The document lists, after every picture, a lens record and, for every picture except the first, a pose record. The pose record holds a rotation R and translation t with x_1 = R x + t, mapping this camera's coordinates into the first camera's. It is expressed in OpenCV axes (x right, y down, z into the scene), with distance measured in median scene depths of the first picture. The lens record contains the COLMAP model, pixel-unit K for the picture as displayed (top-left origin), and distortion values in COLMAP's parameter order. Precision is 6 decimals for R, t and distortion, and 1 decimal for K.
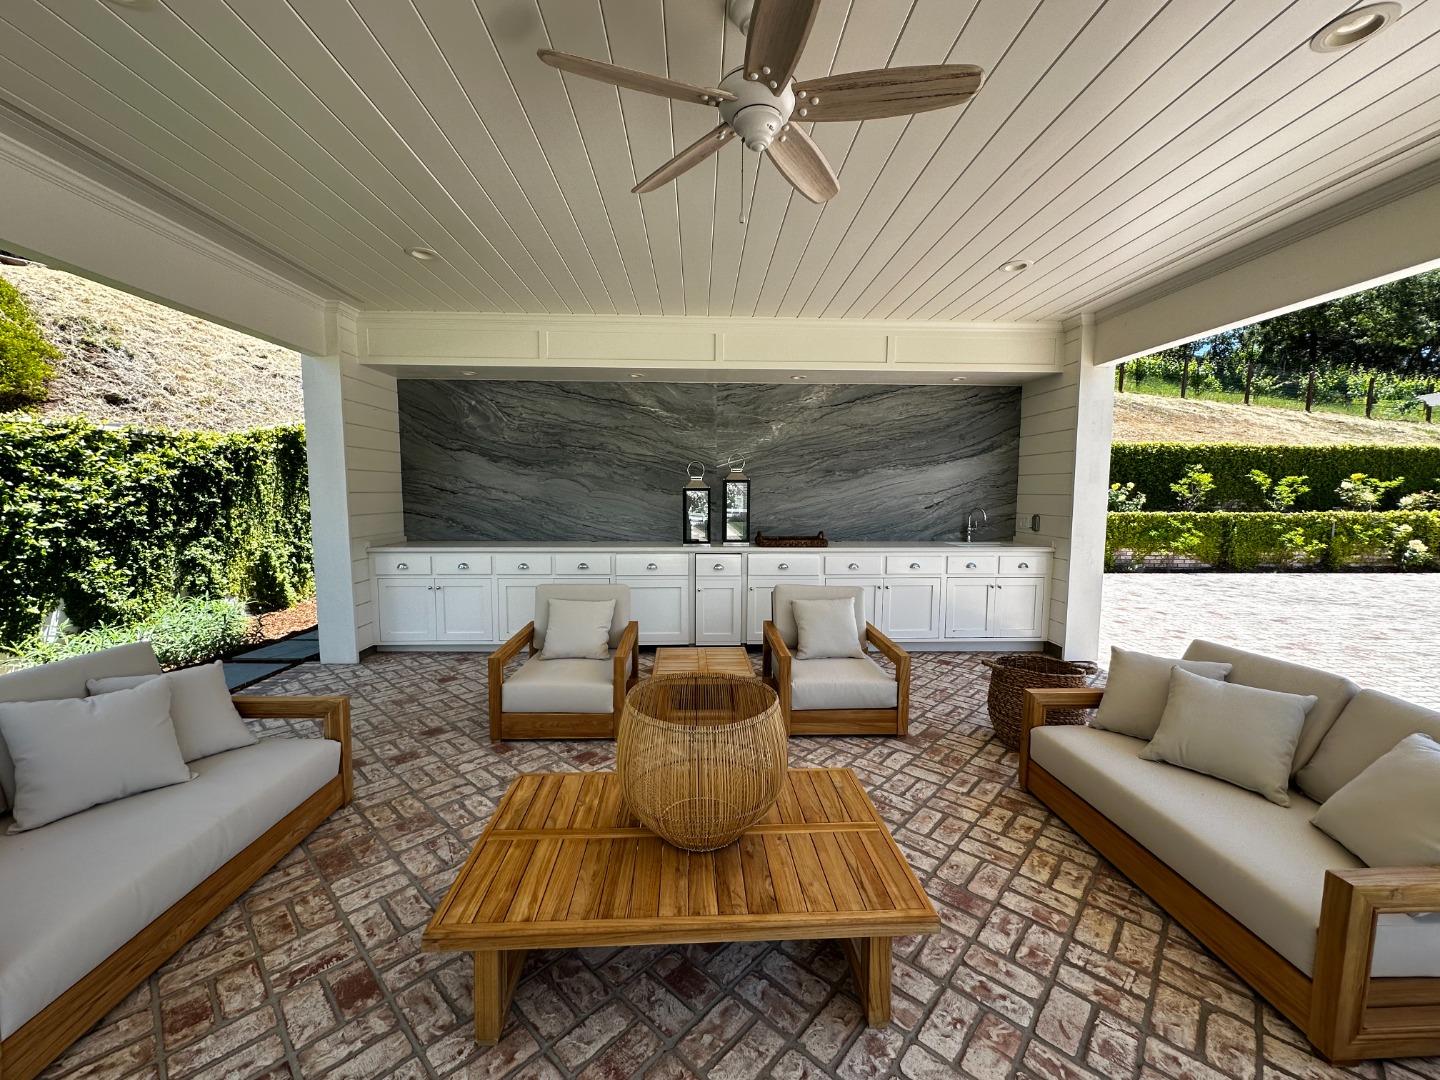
lens RADIAL K [[580.3, 0, 720.0], [0, 580.3, 540.0], [0, 0, 1]] dist [-0.001476, -0.000662]
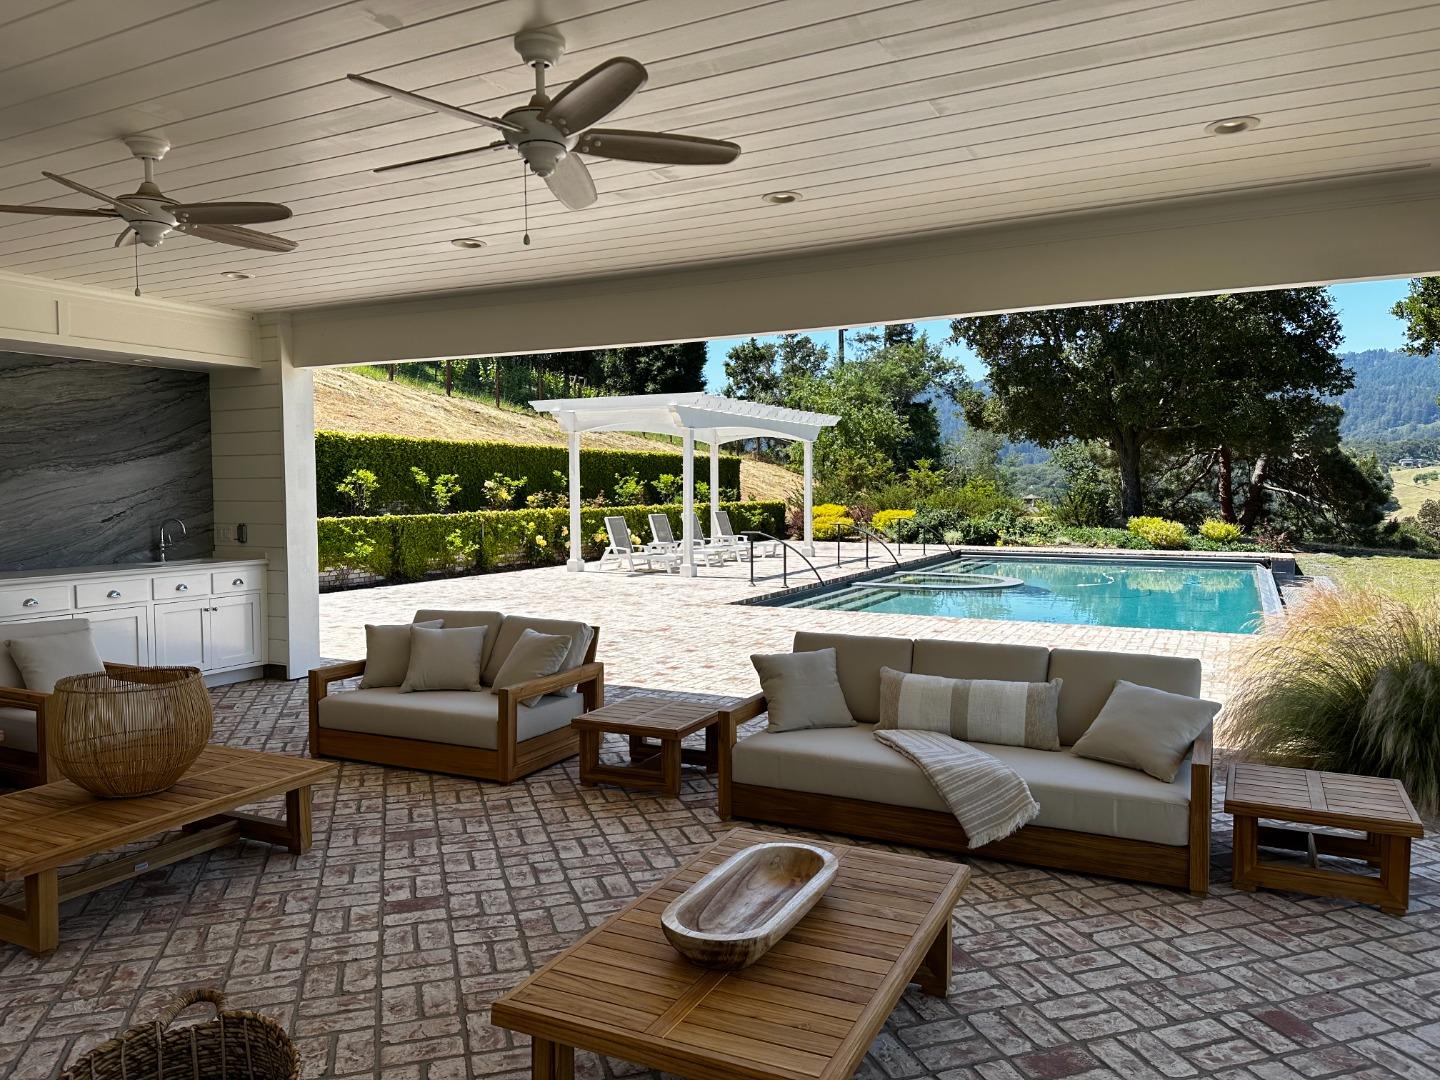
lens RADIAL K [[1004.4, 0, 720.0], [0, 1004.4, 540.0], [0, 0, 1]] dist [0.038943, -0.003475]
pose [[0.498745, -0.050599, 0.865271, -0.224904], [0.078762, 0.996810, 0.012892, 0.009372], [-0.863163, 0.061720, 0.501139, -0.208269]]
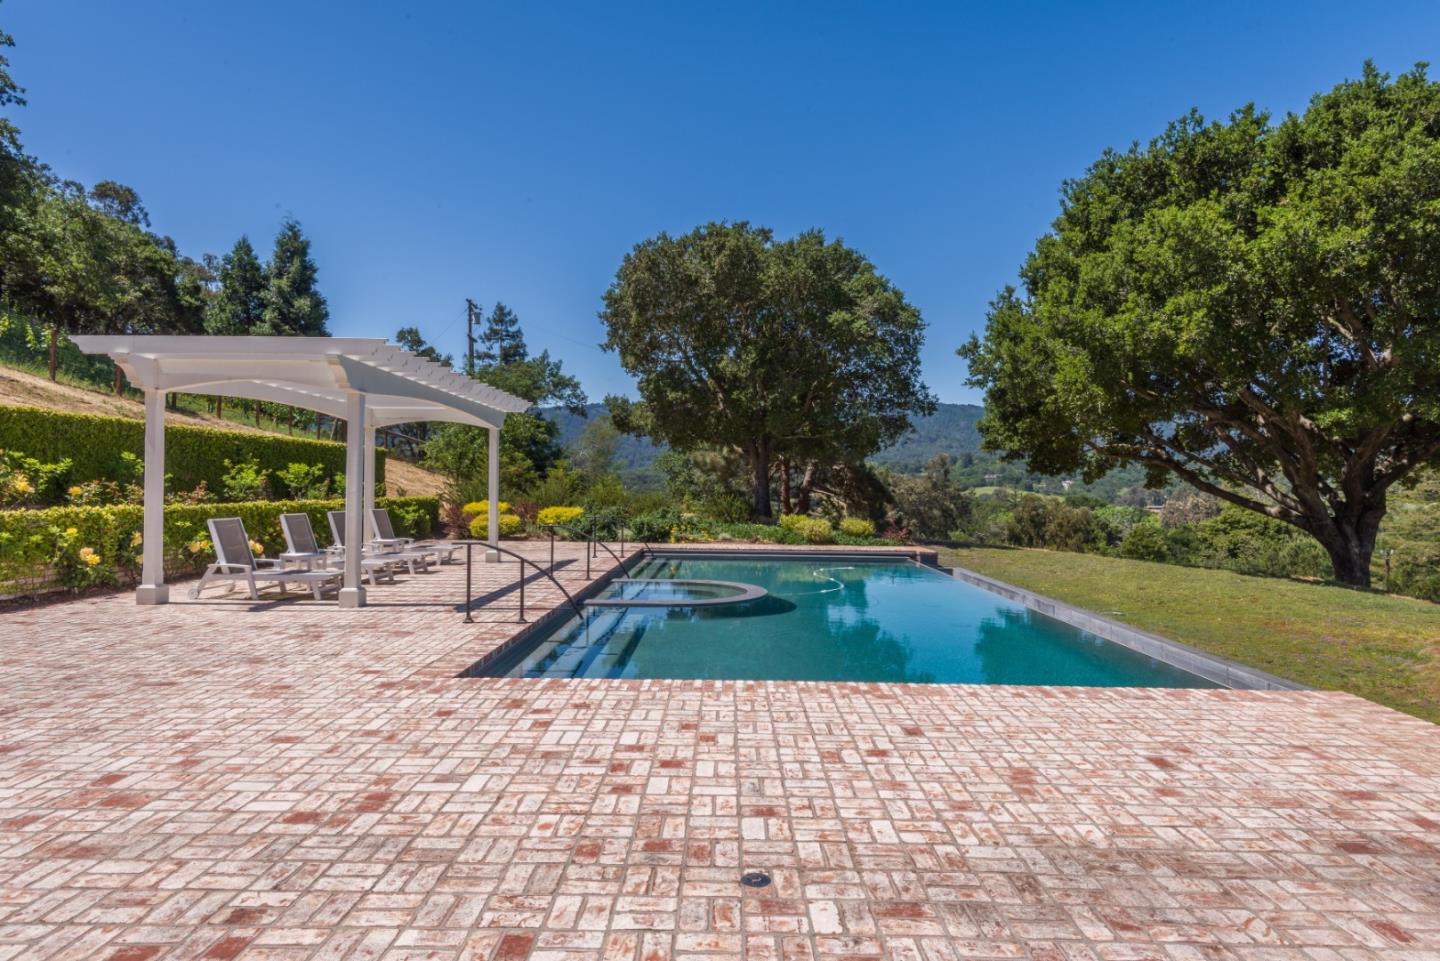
lens RADIAL K [[753.3, 0, 723.1], [0, 753.3, 503.1], [0, 0, 1]] dist [0.041338, -0.036754]
pose [[0.040315, -0.022503, 0.998934, 0.324988], [0.072897, 0.997148, 0.019520, -0.016403], [-0.996524, 0.072033, 0.041841, 0.198610]]
